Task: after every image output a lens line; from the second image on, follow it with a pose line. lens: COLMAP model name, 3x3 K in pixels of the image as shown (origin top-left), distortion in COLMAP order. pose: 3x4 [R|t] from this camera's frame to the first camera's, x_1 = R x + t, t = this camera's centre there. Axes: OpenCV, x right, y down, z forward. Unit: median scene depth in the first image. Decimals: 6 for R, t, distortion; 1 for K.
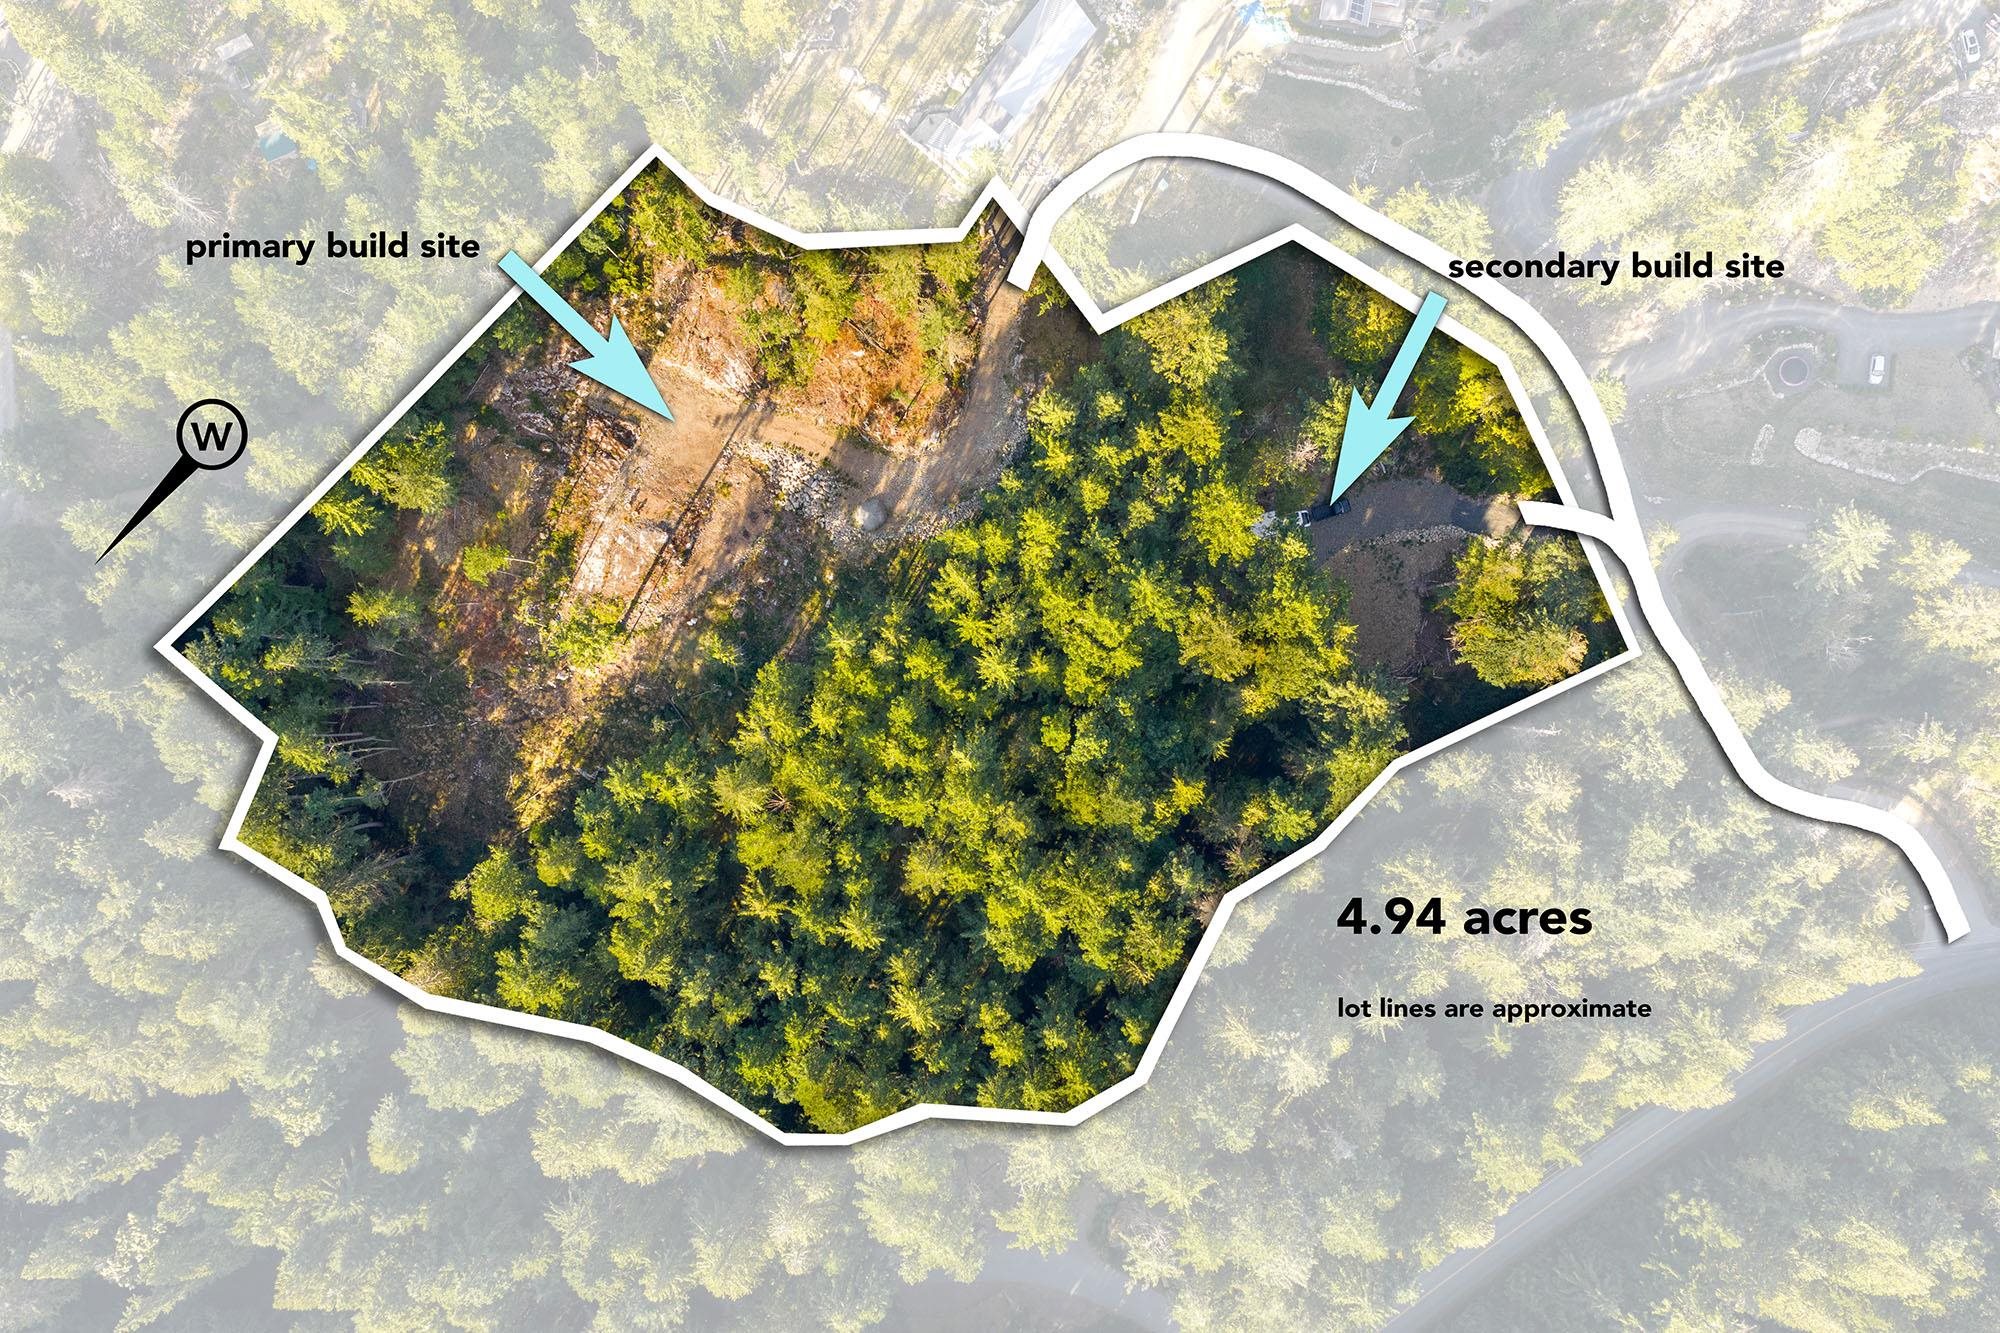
lens RADIAL K [[1656.9, 0, 999.4], [0, 1656.9, 666.6], [0, 0, 1]] dist [0.012094, -0.016647]
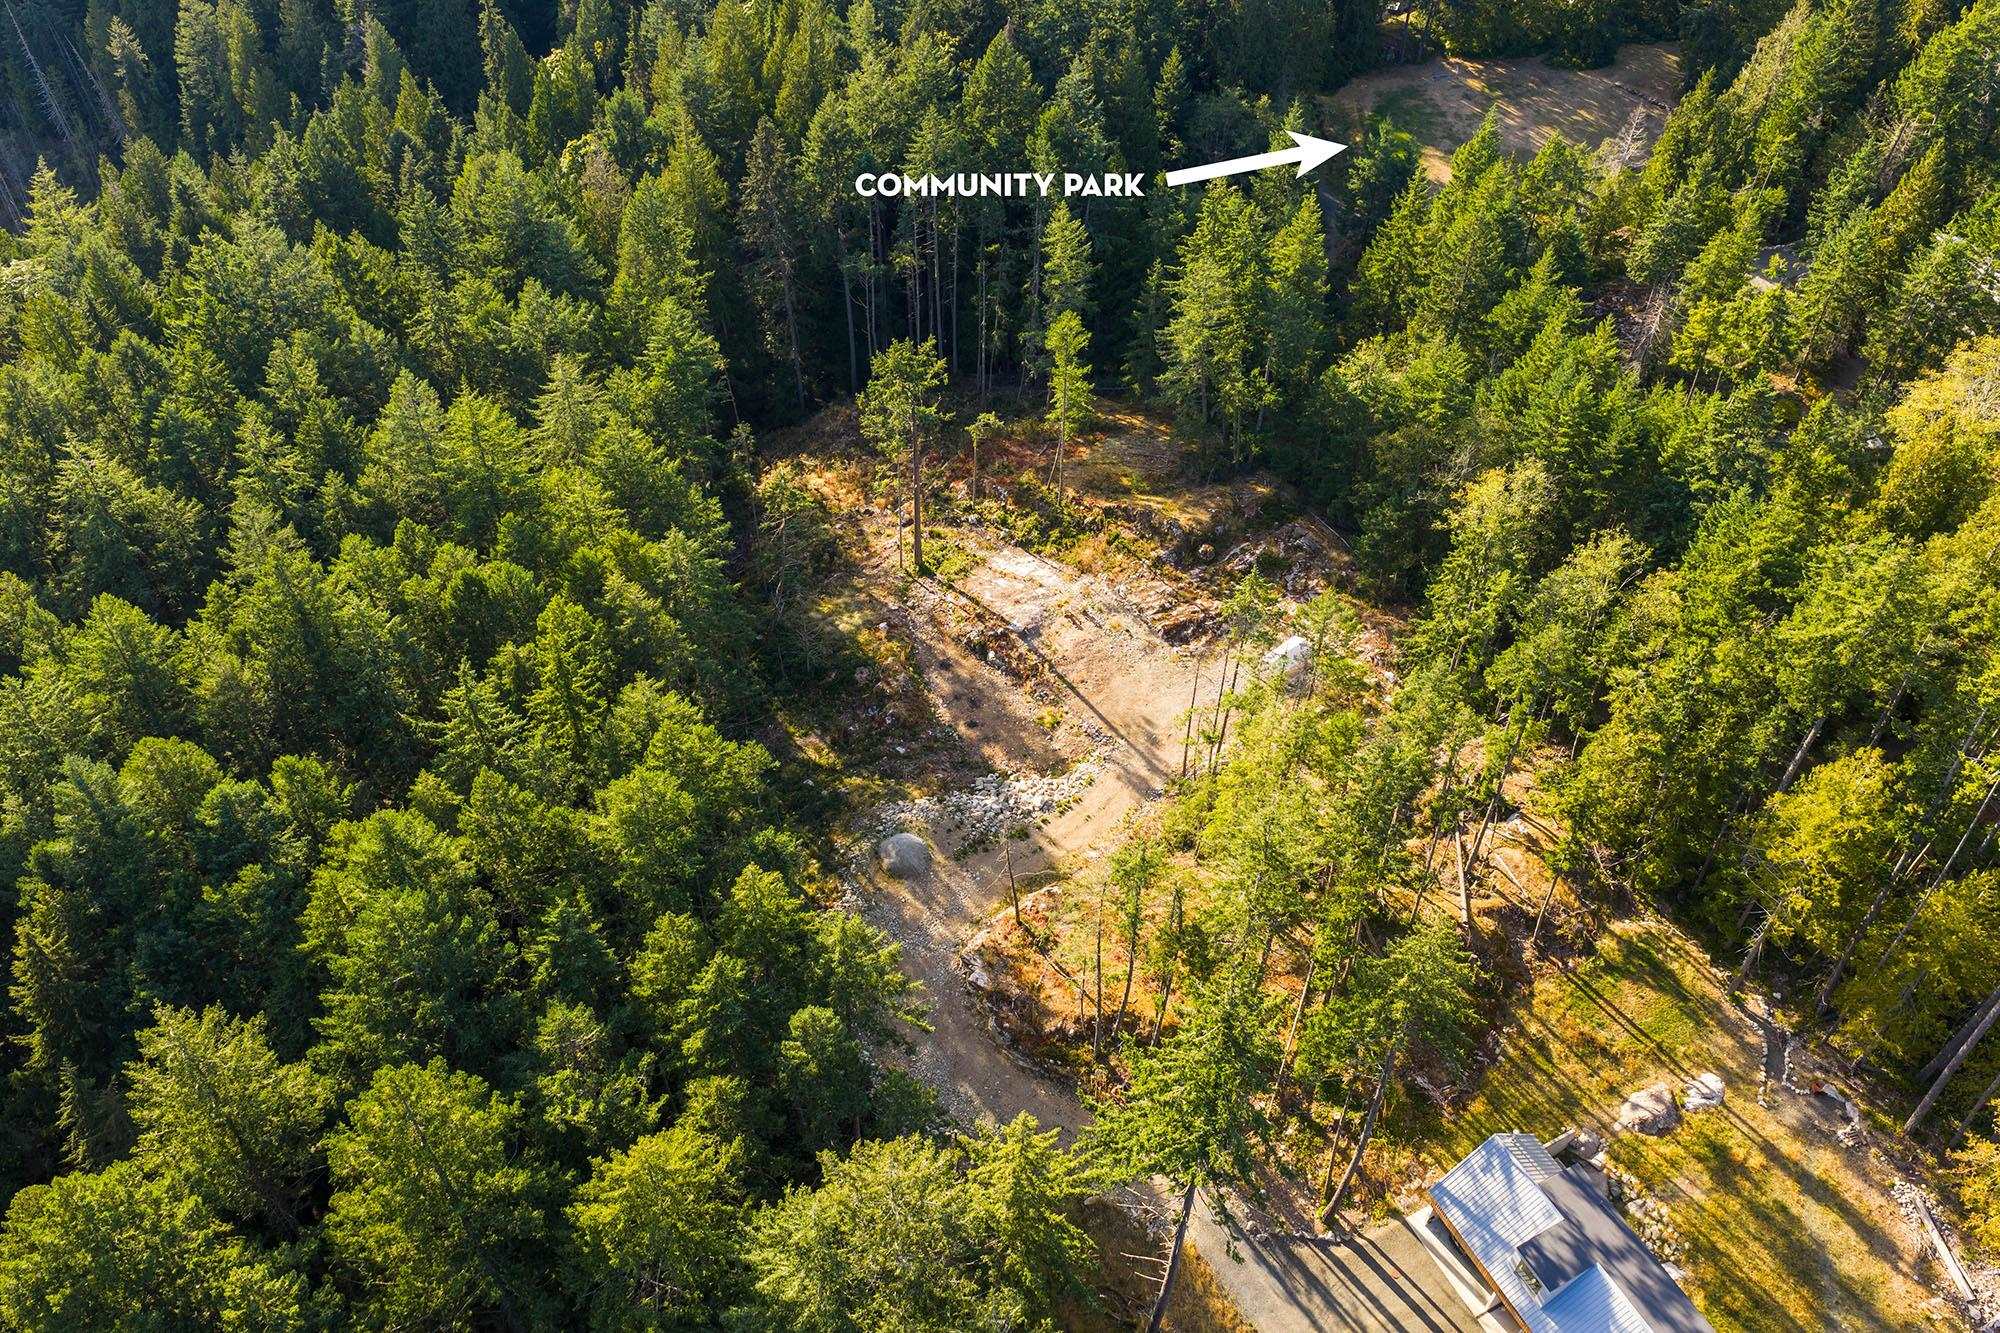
lens RADIAL K [[1656.9, 0, 1000.7], [0, 1656.9, 665.2], [0, 0, 1]] dist [0.012094, -0.016647]
pose [[-0.403876, 0.661648, -0.631749, 0.221069], [-0.914672, -0.304196, 0.266157, -0.249802], [-0.016073, 0.685337, 0.728048, 0.538172]]
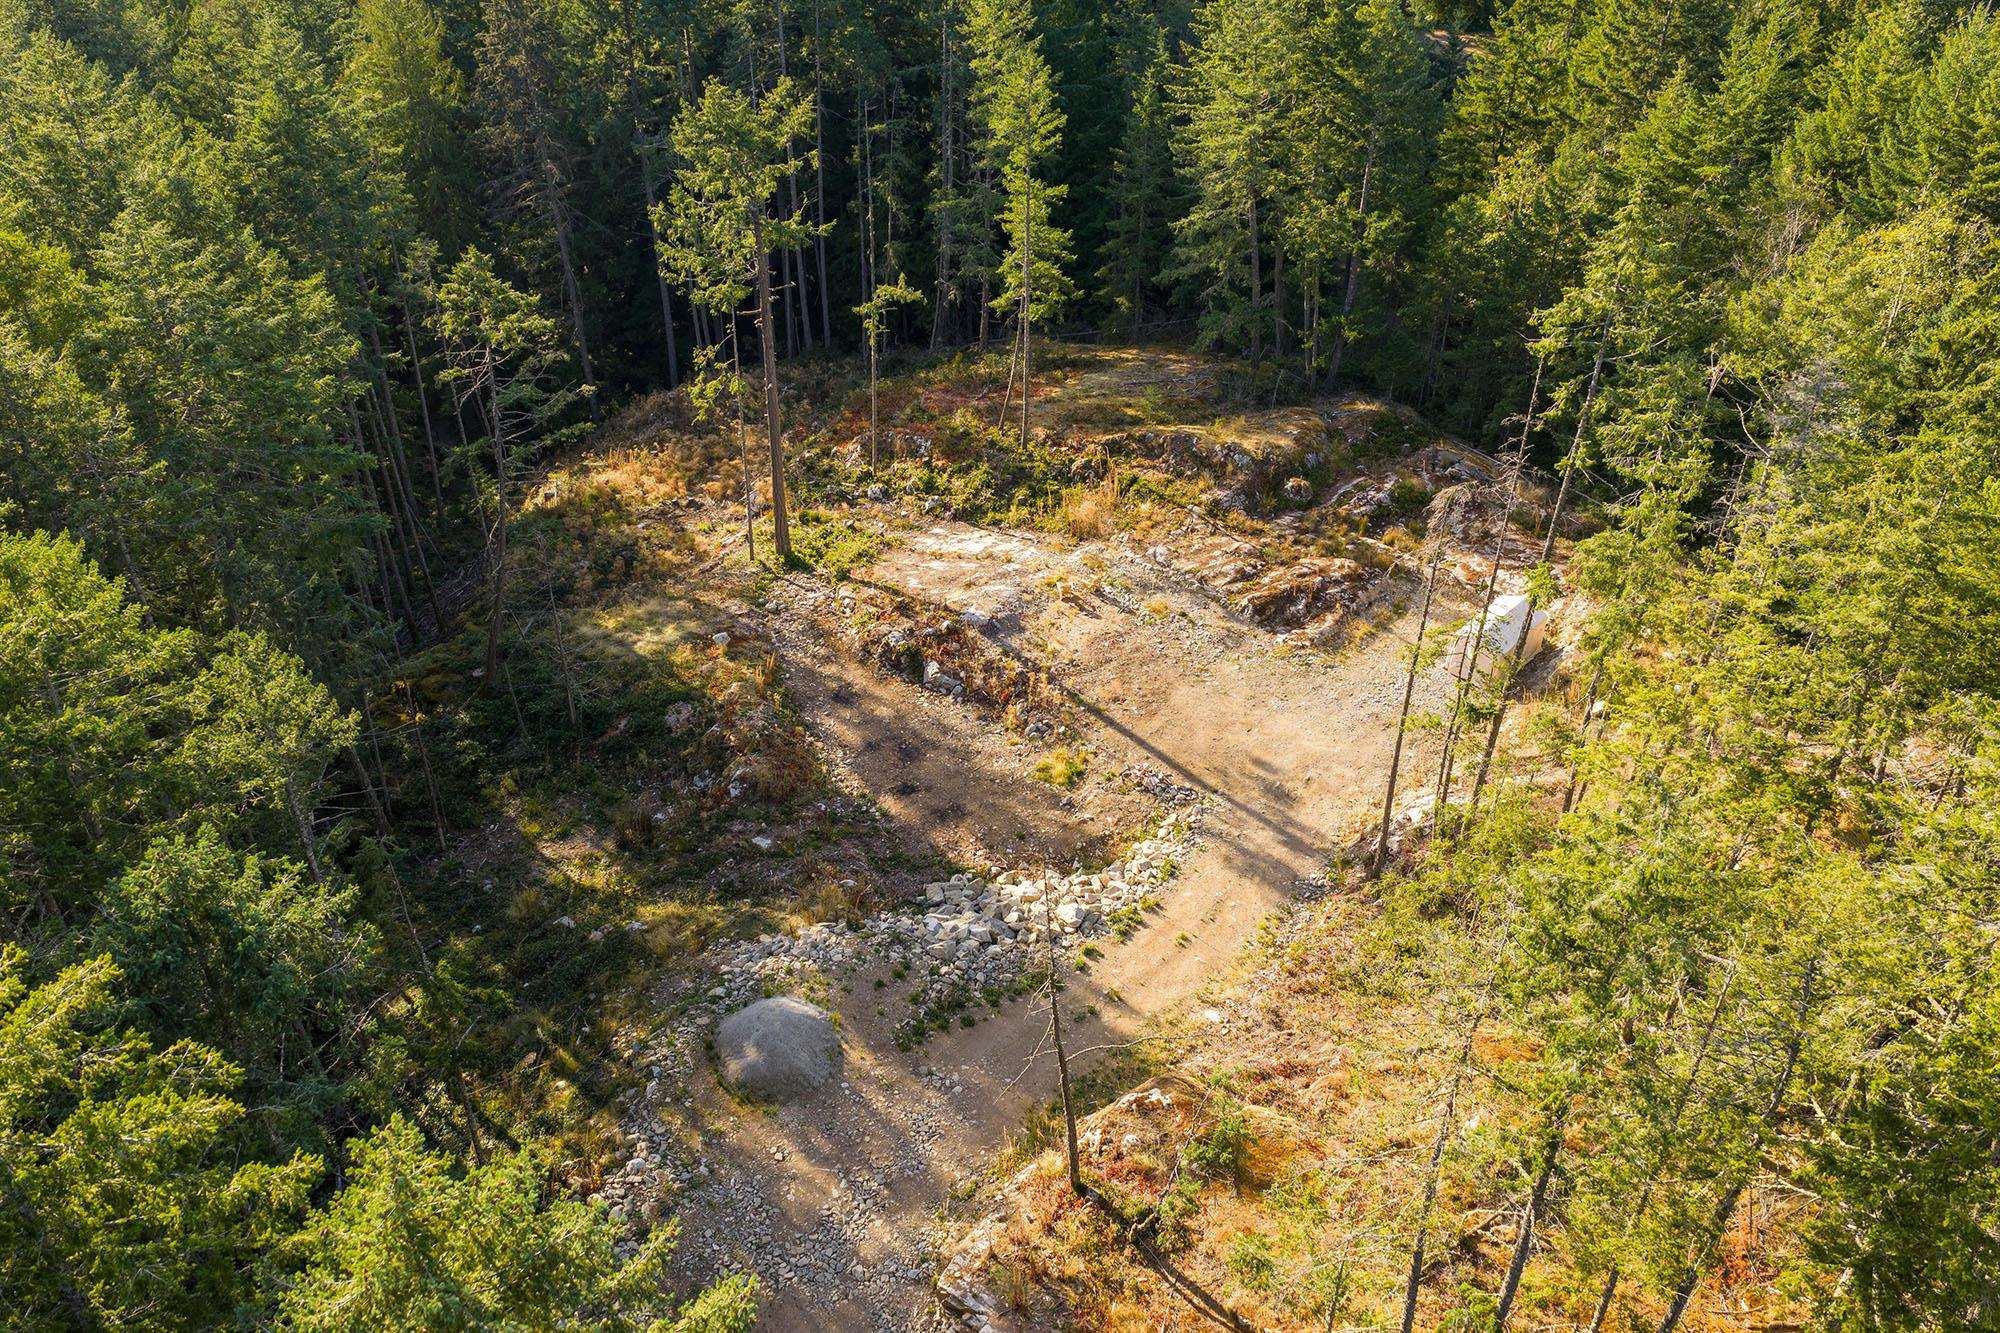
lens RADIAL K [[1656.9, 0, 1004.7], [0, 1656.9, 670.4], [0, 0, 1]] dist [0.012094, -0.016647]
pose [[-0.308892, 0.566560, -0.763934, 0.062437], [-0.950951, -0.198074, 0.237612, -0.166684], [-0.016694, 0.799860, 0.599954, 0.805255]]
